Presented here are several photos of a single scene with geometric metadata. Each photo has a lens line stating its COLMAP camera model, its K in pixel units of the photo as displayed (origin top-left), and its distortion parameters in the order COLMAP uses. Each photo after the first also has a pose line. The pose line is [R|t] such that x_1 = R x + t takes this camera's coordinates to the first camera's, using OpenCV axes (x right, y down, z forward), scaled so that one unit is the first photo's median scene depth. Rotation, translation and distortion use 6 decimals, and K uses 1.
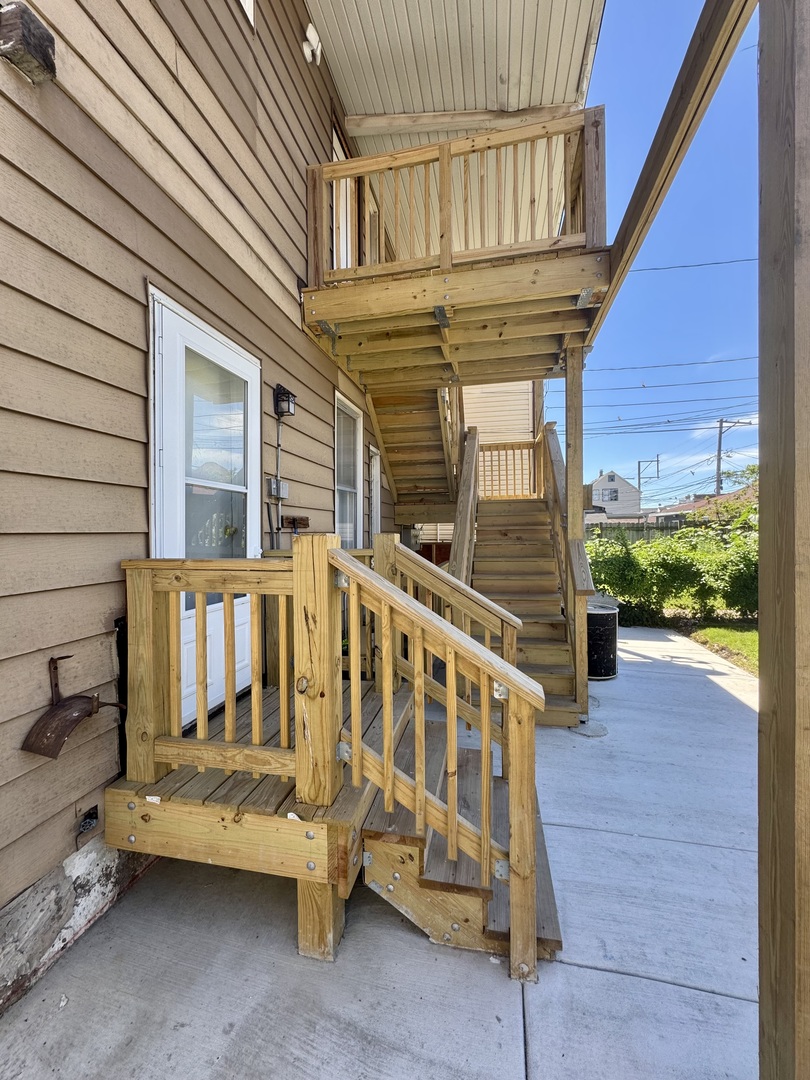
lens RADIAL K [[429.9, 0, 394.6], [0, 429.9, 538.9], [0, 0, 1]] dist [0.002213, 0.000181]
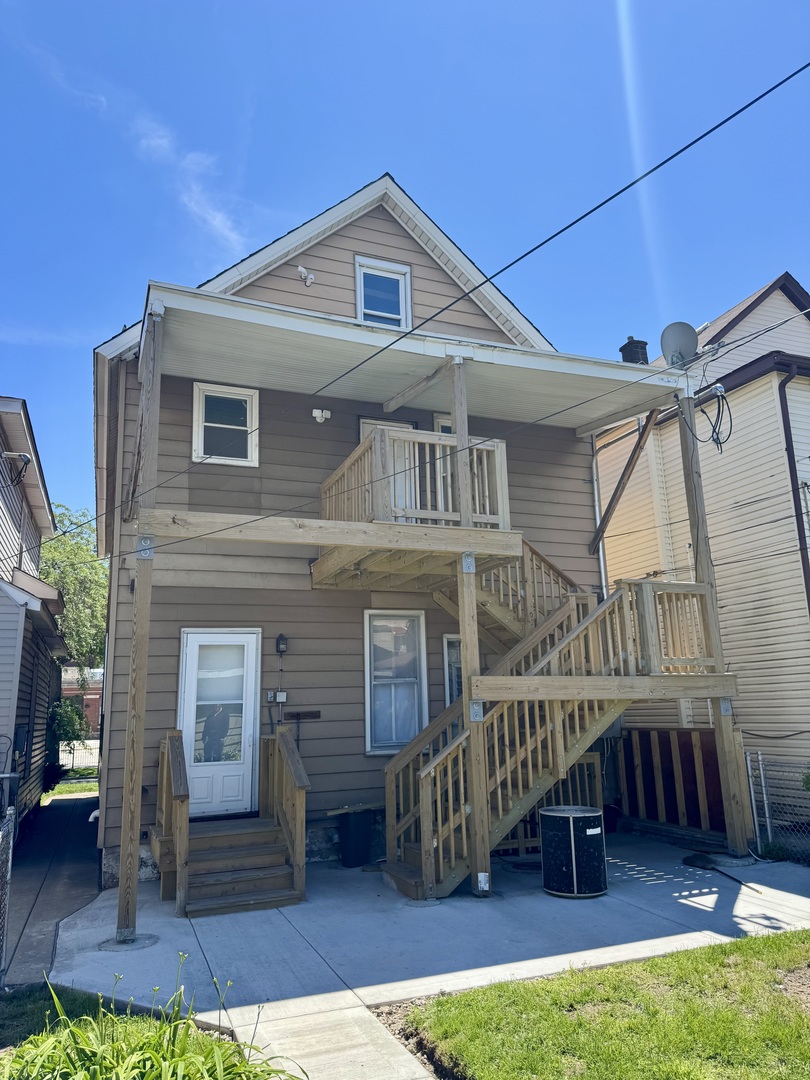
lens RADIAL K [[769.1, 0, 401.5], [0, 769.1, 538.6], [0, 0, 1]] dist [0.049906, -0.007631]
pose [[0.562650, -0.173256, -0.808337, 2.567106], [0.010606, 0.979225, -0.202501, -0.106561], [0.826627, 0.105364, 0.552798, -0.338842]]
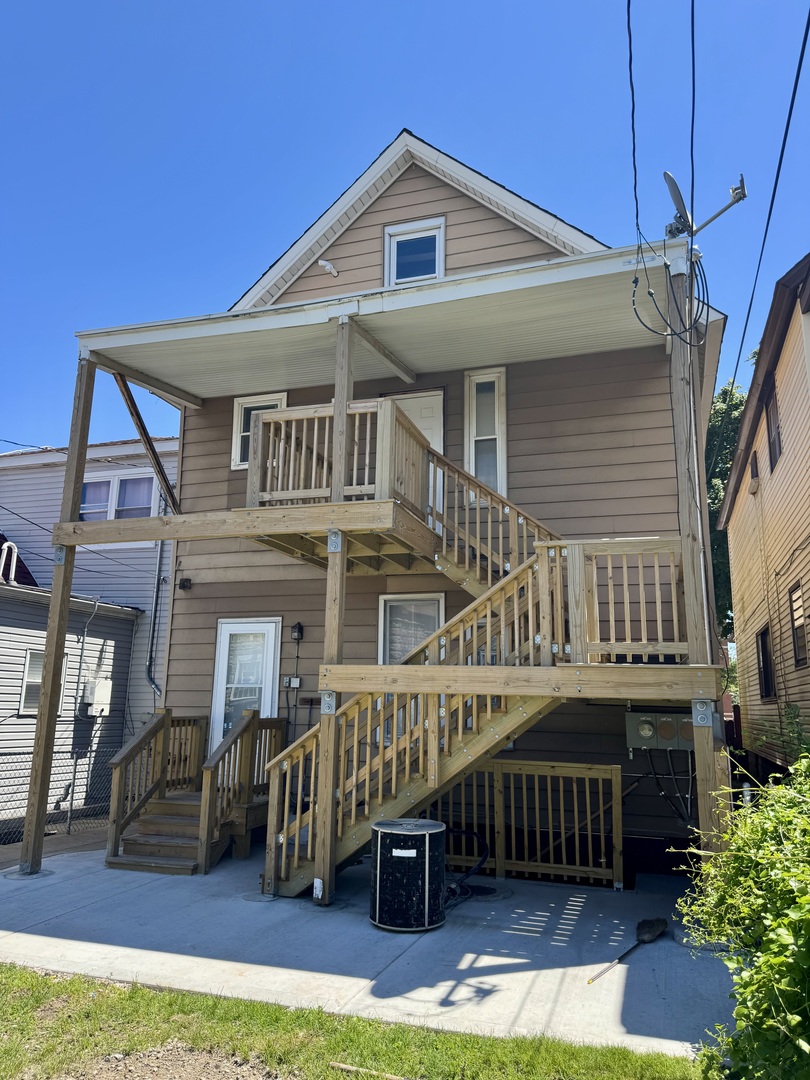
lens RADIAL K [[769.1, 0, 401.8], [0, 769.1, 538.2], [0, 0, 1]] dist [0.049906, -0.007631]
pose [[-0.098405, -0.184706, -0.977855, 2.892094], [-0.020225, 0.982792, -0.183603, -0.126216], [0.994941, 0.001710, -0.100448, 1.766535]]
